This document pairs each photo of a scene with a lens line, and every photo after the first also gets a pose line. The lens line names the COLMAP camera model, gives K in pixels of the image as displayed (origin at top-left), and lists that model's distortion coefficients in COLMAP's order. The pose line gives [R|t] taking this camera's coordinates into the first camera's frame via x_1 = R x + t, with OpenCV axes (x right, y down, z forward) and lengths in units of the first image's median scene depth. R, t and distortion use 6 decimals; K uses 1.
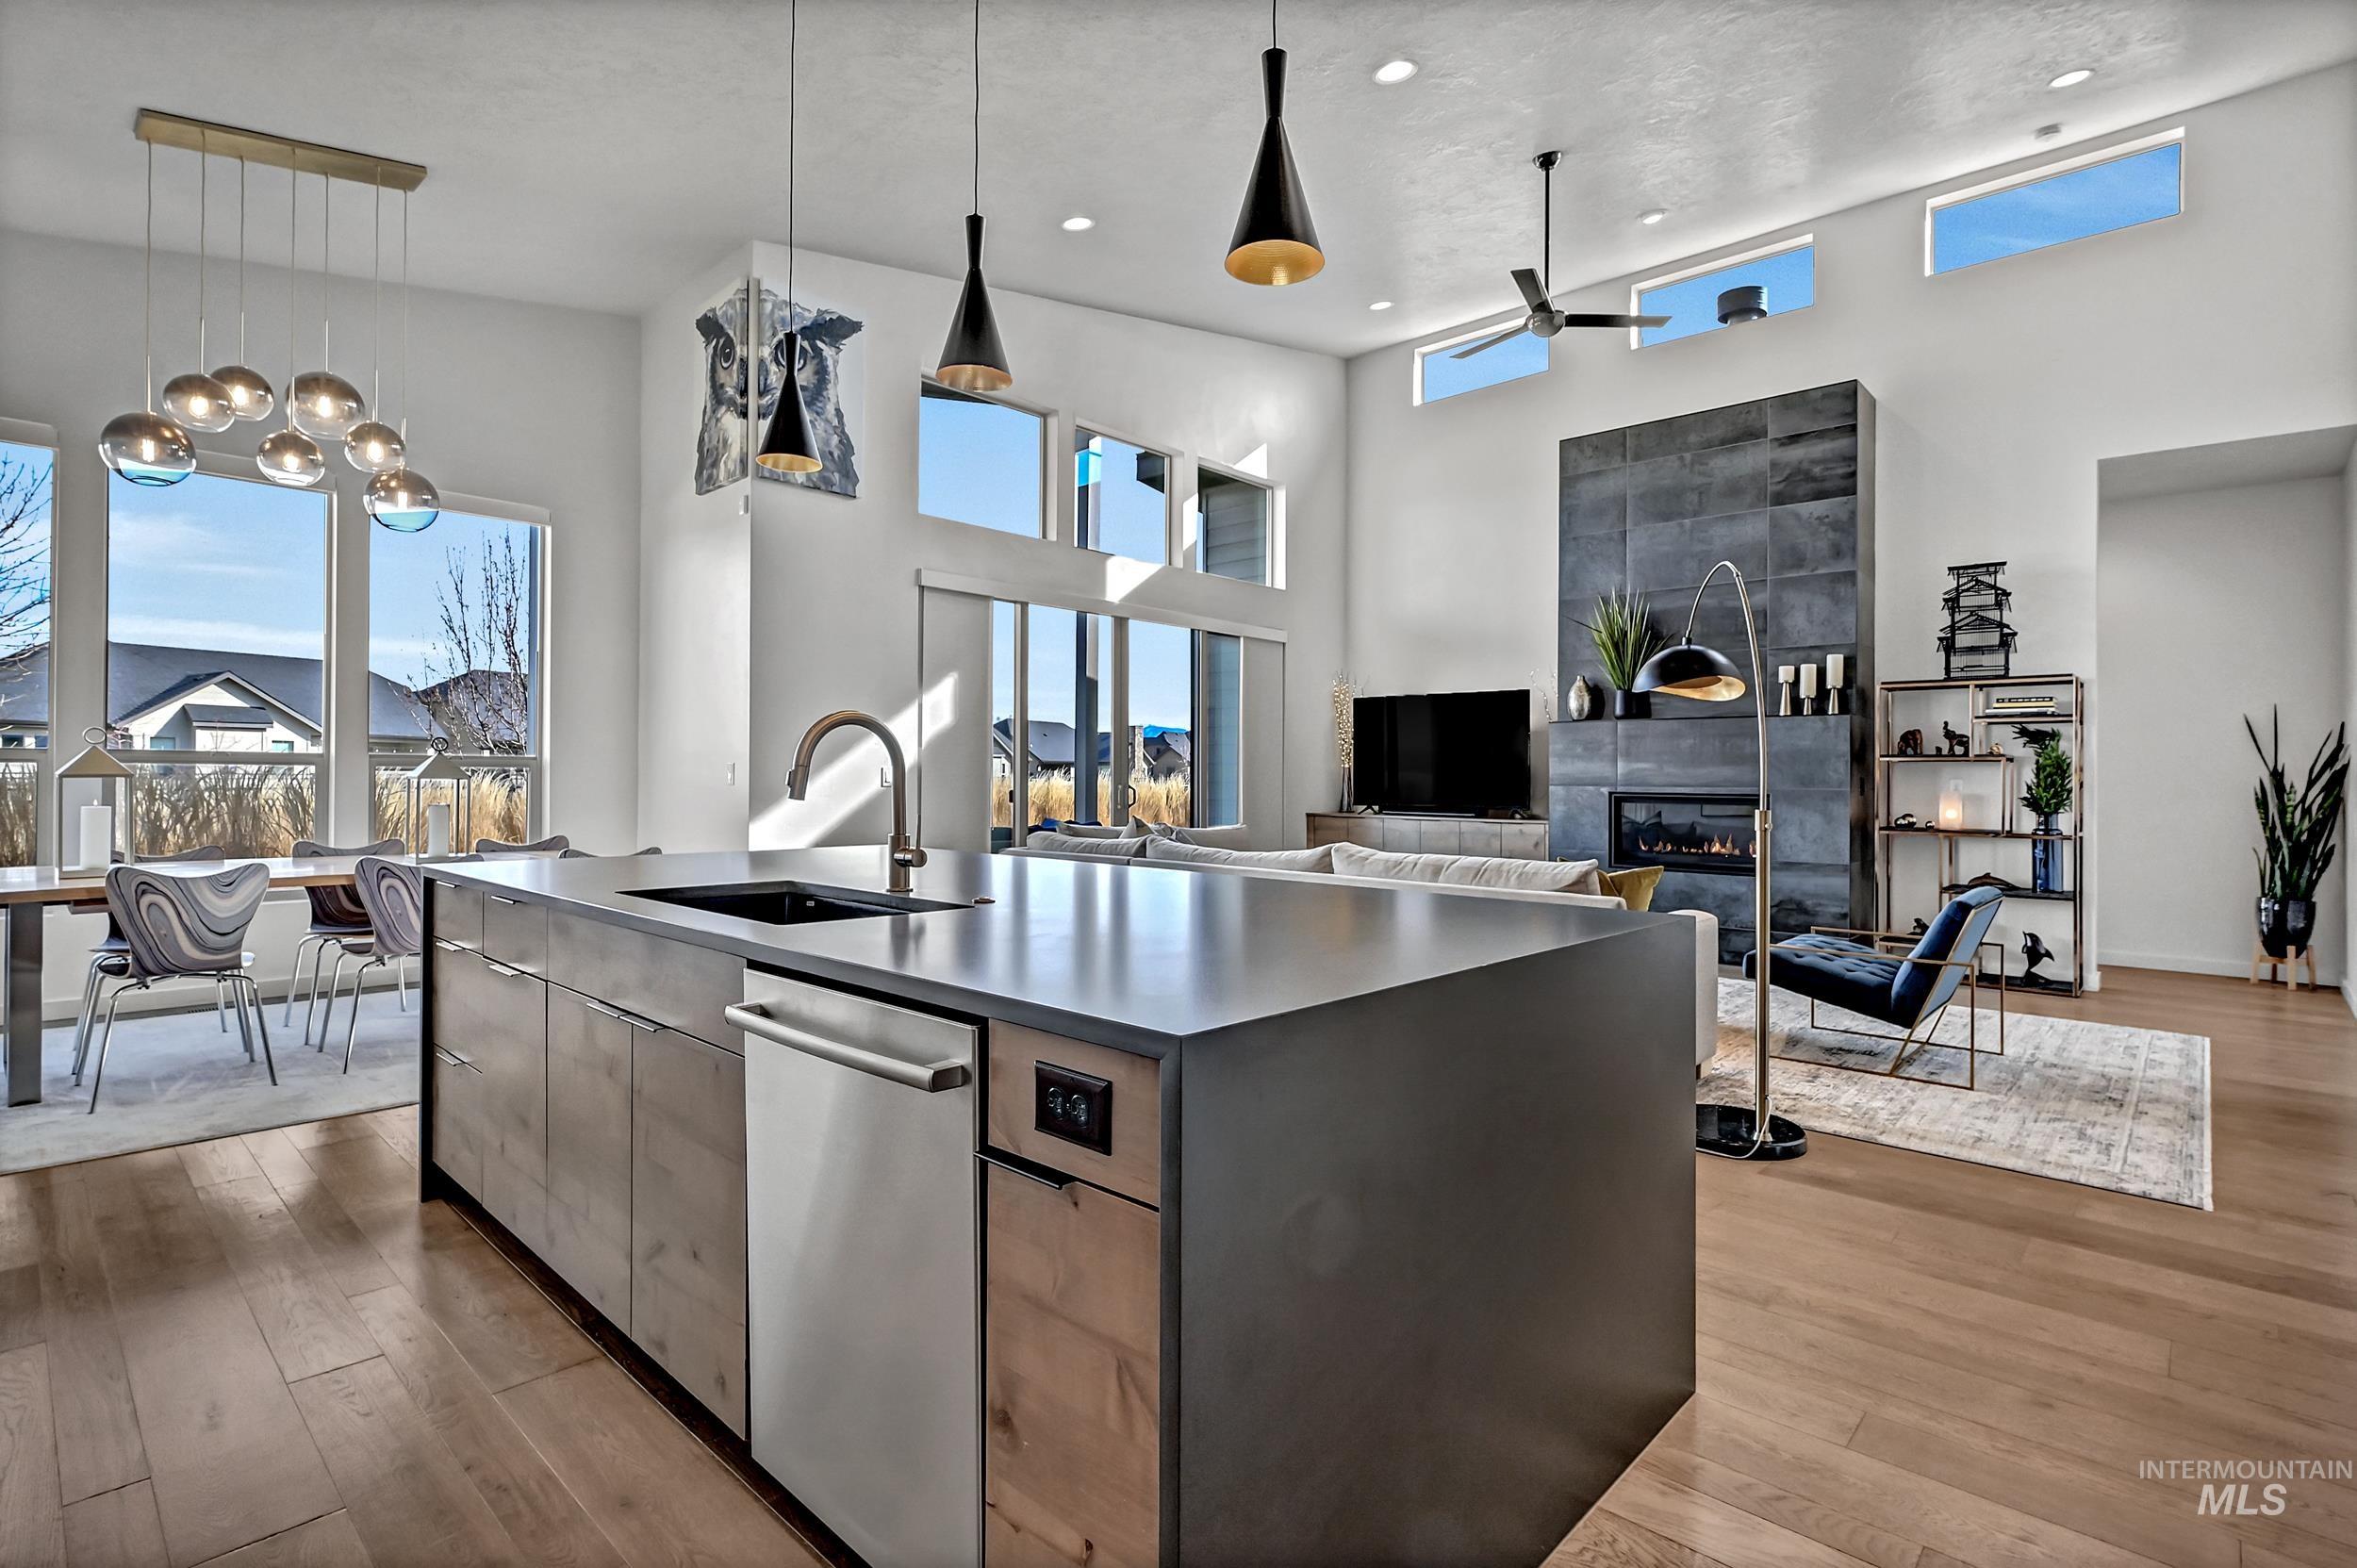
lens RADIAL K [[1104.3, 0, 1173.4], [0, 1104.3, 769.1], [0, 0, 1]] dist [0.000707, 0.000127]
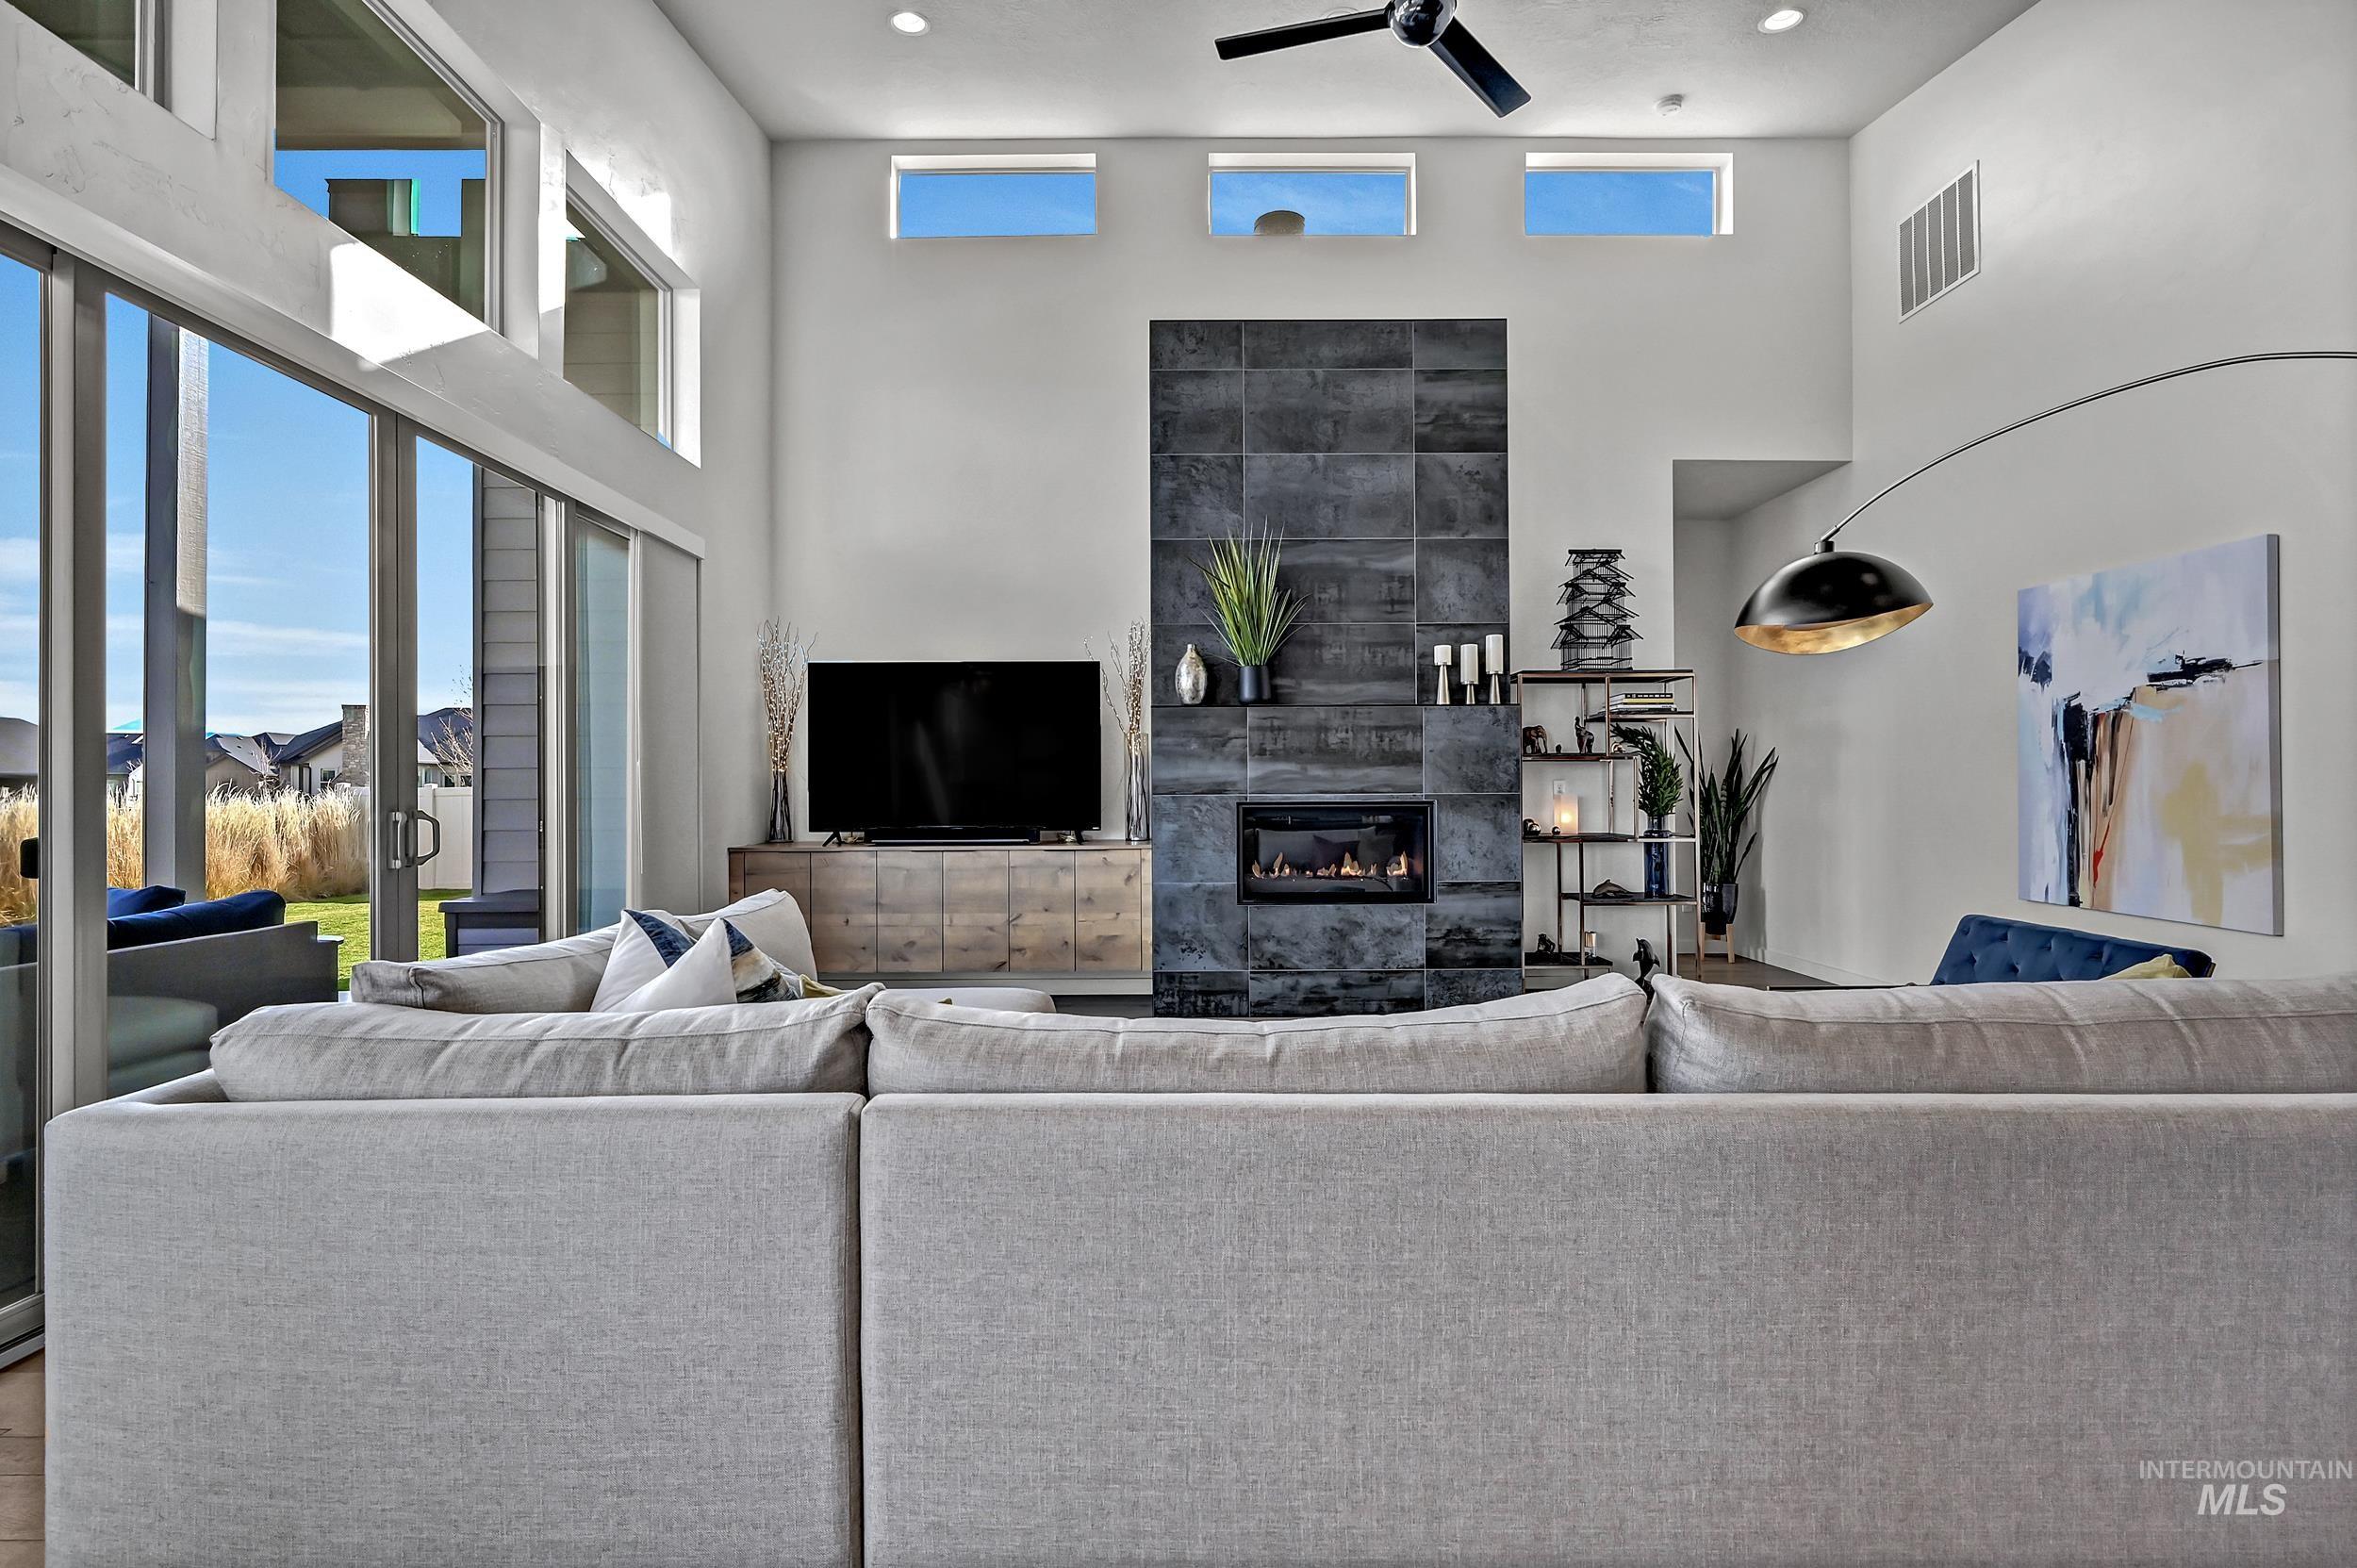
lens RADIAL K [[1012.6, 0, 1177.3], [0, 1012.6, 776.5], [0, 0, 1]] dist [0.002851, 0.000173]
pose [[0.727420, -0.004549, 0.686177, -0.110323], [0.007444, 0.999971, -0.001263, 0.004229], [-0.686152, 0.006027, 0.727433, 0.581881]]
